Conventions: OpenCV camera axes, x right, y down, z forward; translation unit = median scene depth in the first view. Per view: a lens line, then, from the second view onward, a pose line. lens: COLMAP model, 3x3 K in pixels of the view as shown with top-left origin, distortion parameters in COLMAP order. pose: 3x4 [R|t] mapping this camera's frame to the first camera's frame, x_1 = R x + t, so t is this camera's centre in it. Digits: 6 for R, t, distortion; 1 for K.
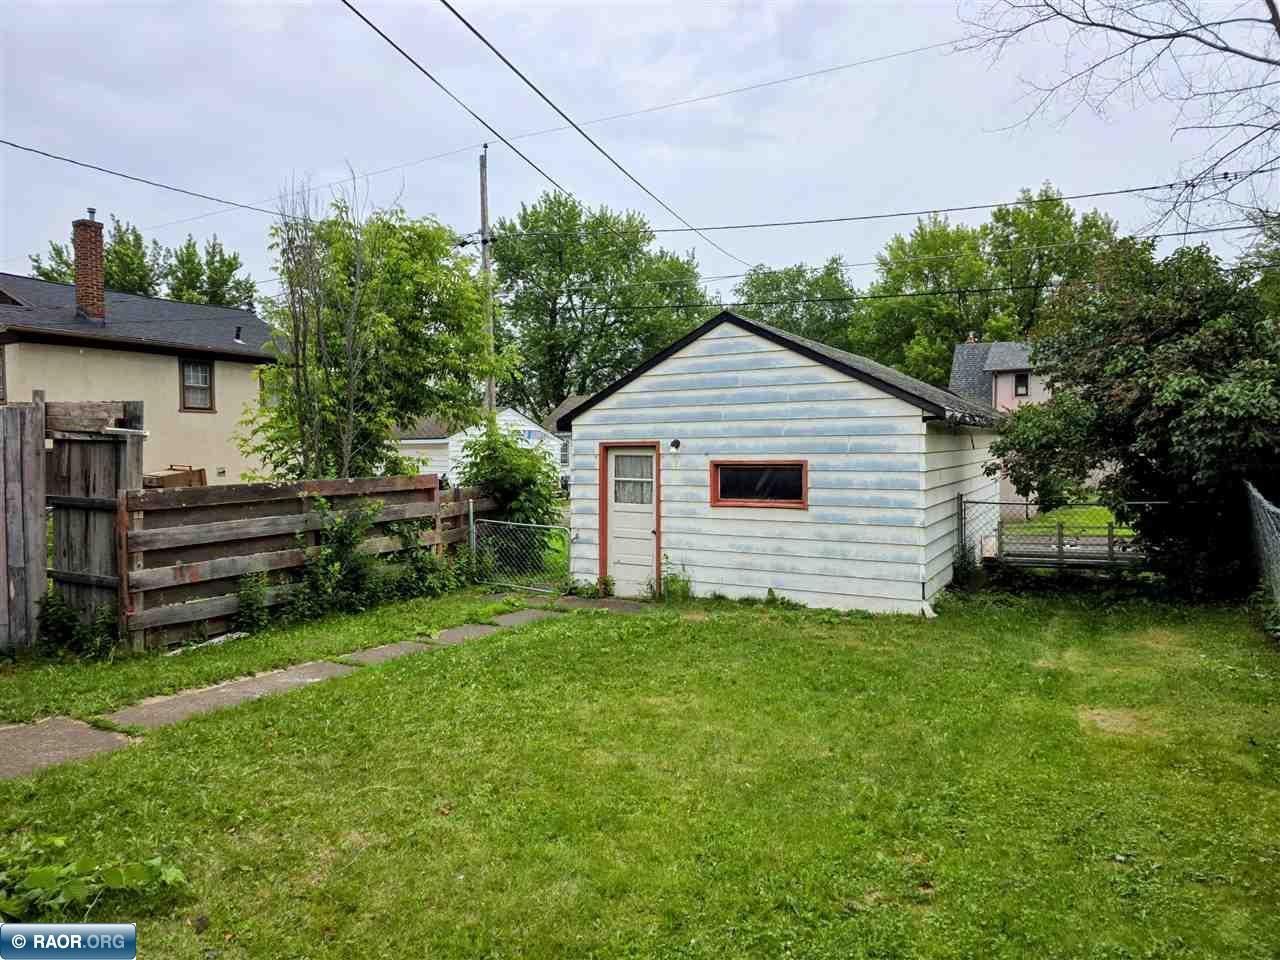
lens RADIAL K [[863.2, 0, 641.3], [0, 863.2, 477.9], [0, 0, 1]] dist [0.002255, 0.000292]
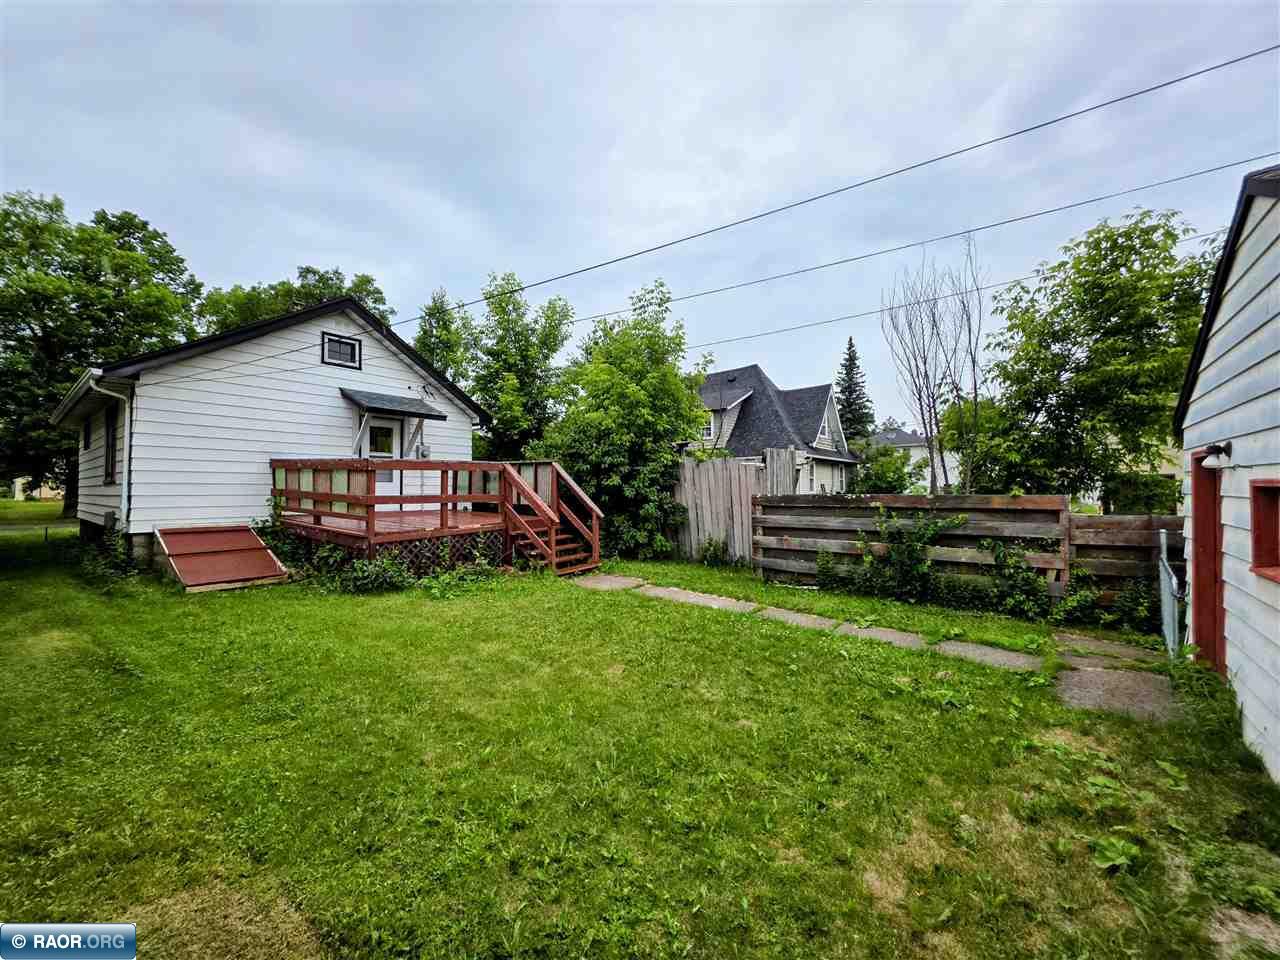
lens RADIAL K [[507.6, 0, 644.7], [0, 507.6, 477.9], [0, 0, 1]] dist [-0.001184, 0.000956]
pose [[-0.156455, -0.012073, -0.987611, 0.472794], [-0.036351, 0.999318, -0.006458, -0.004744], [0.987016, 0.034890, -0.156787, 0.764530]]
